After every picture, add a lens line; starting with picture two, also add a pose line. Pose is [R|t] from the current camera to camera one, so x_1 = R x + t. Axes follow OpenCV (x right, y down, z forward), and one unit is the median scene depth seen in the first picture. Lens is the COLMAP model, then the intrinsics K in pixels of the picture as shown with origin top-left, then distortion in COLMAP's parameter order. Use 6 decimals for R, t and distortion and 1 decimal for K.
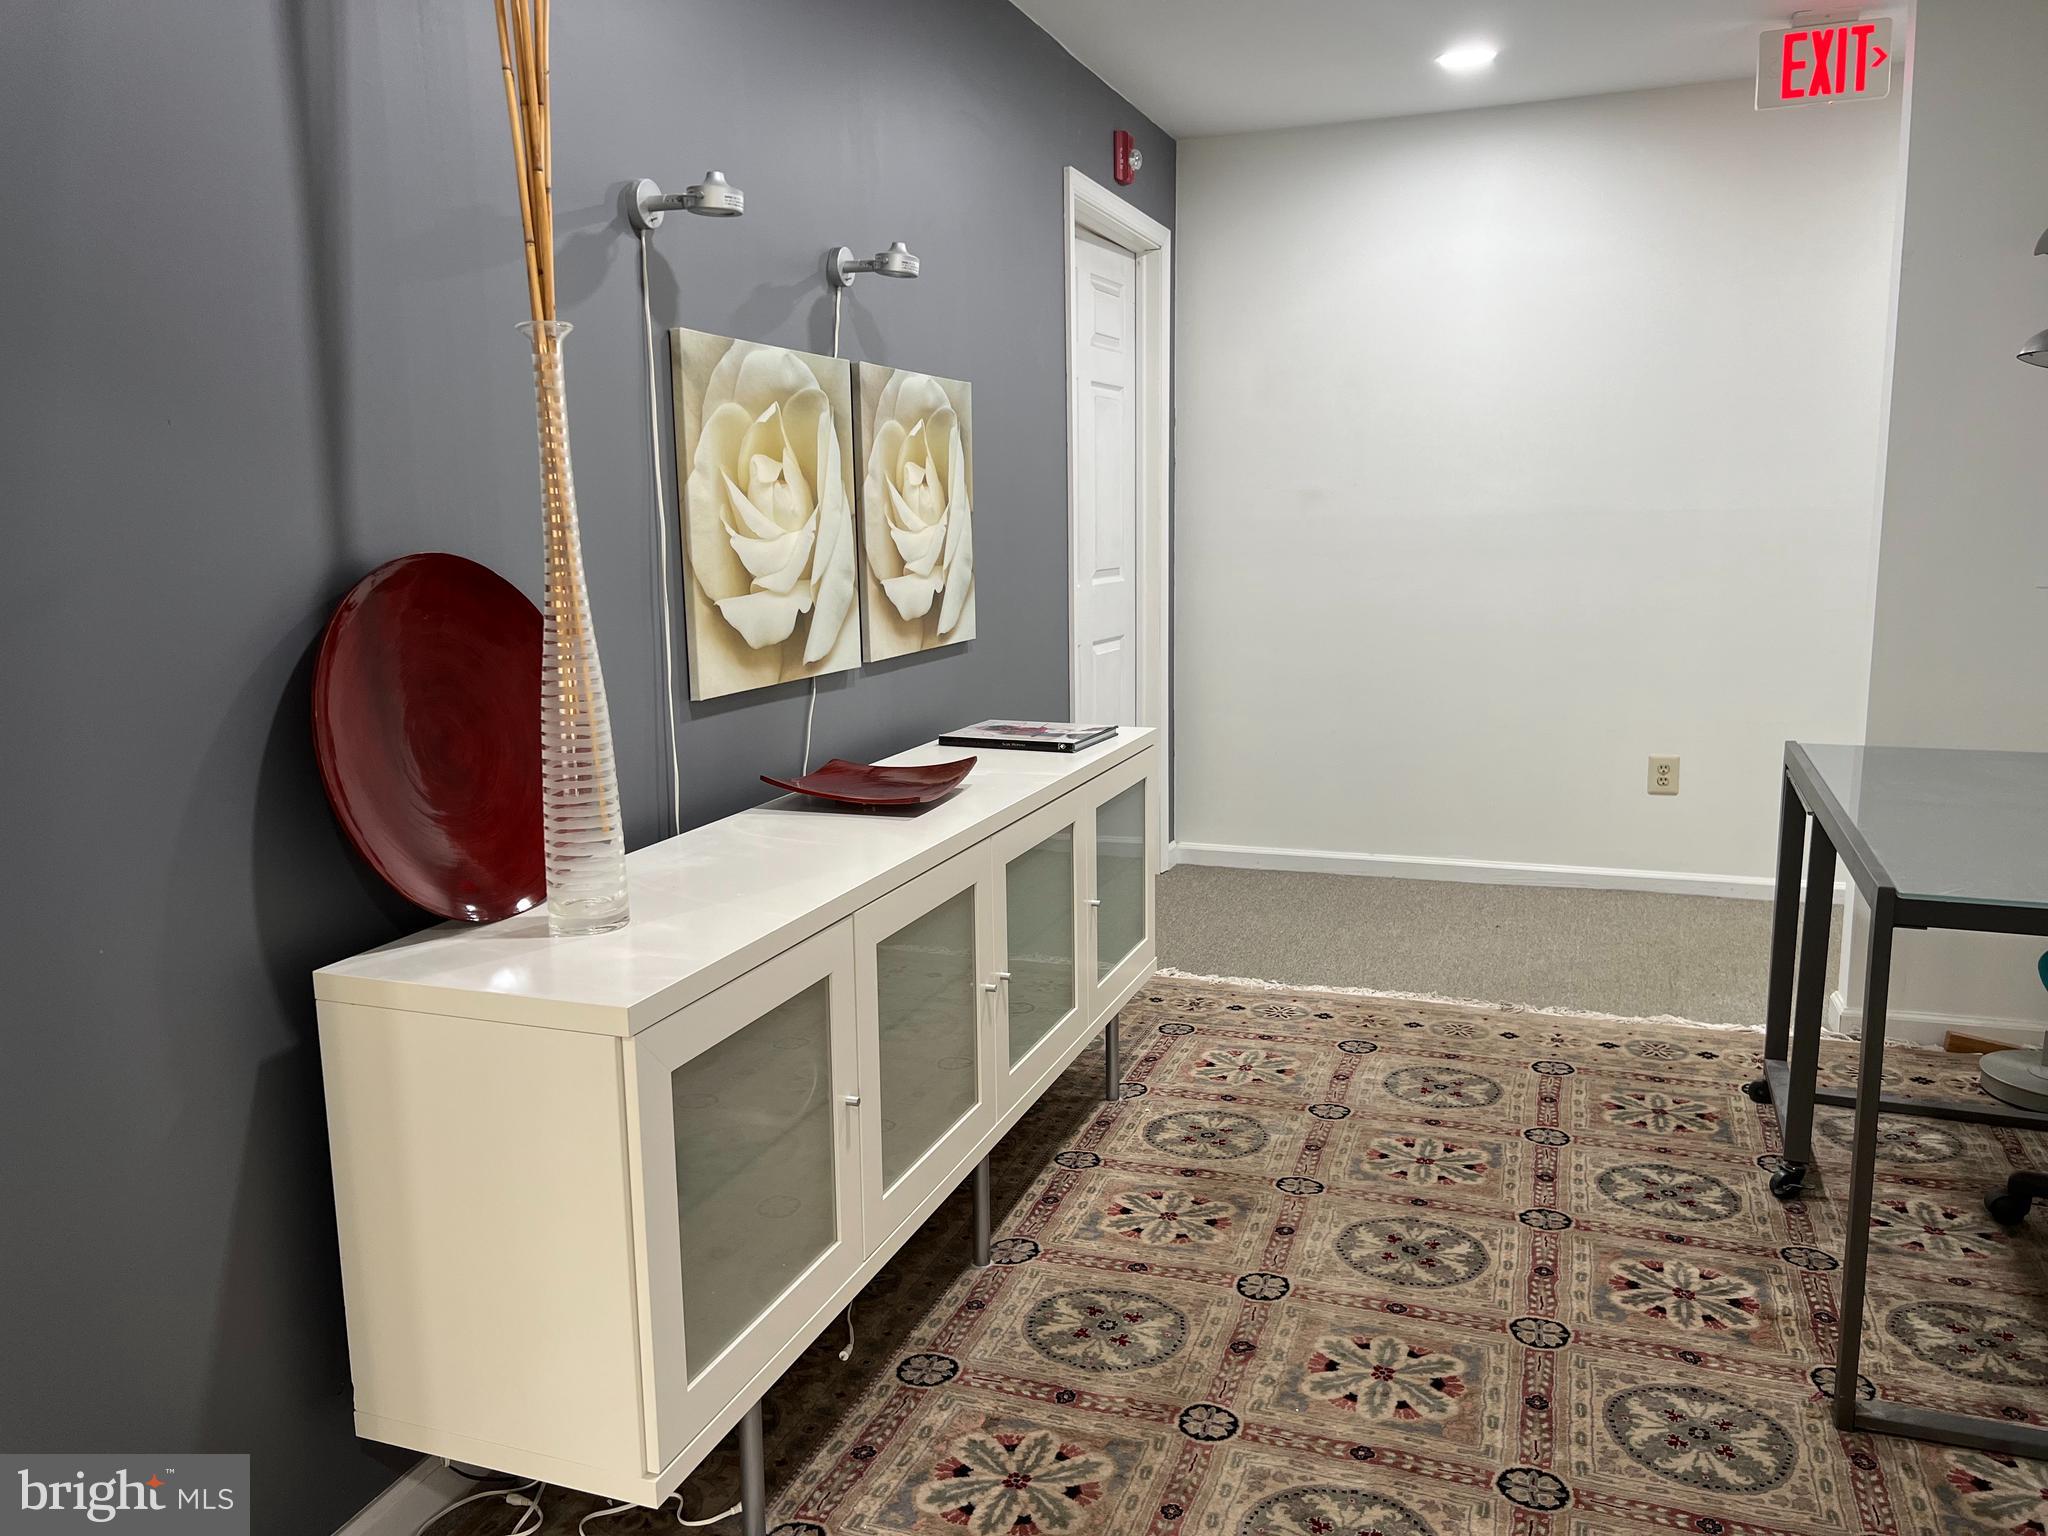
lens RADIAL K [[1551.3, 0, 1029.6], [0, 1551.3, 761.1], [0, 0, 1]] dist [0.083799, -0.086463]
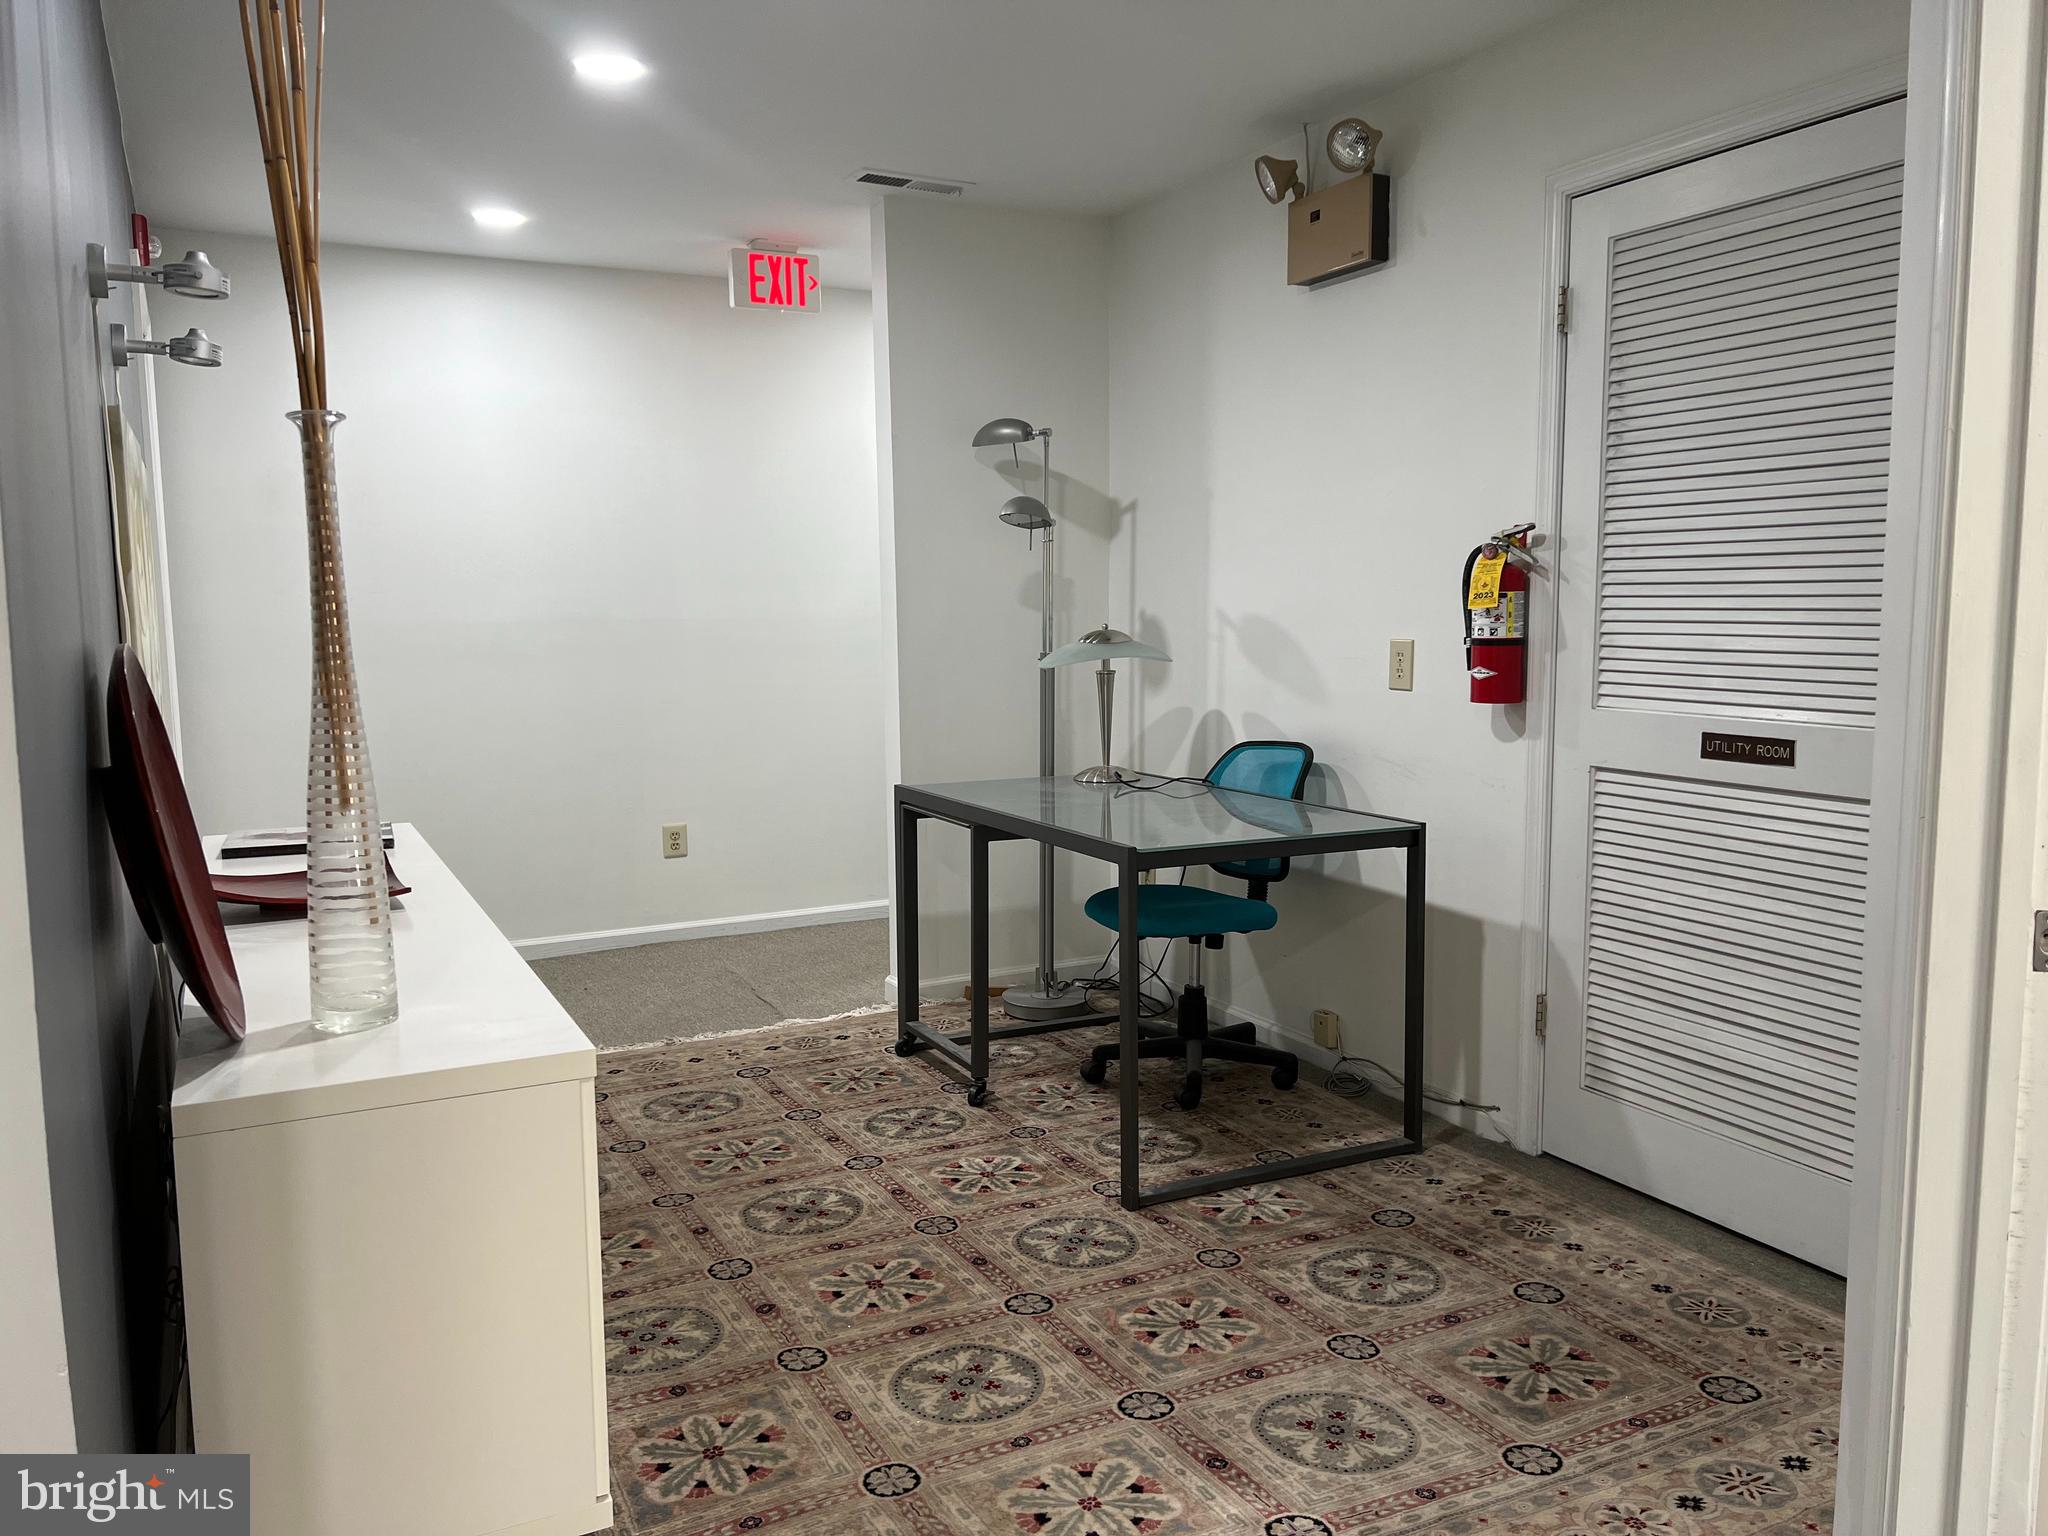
lens RADIAL K [[1537.0, 0, 1024.0], [0, 1537.0, 768.0], [0, 0, 1]] dist [0.084476, -0.105698]
pose [[0.680347, -0.070619, 0.729480, -0.470288], [0.120695, 0.992553, -0.016479, 0.009912], [-0.722883, 0.099256, 0.683804, 0.015564]]
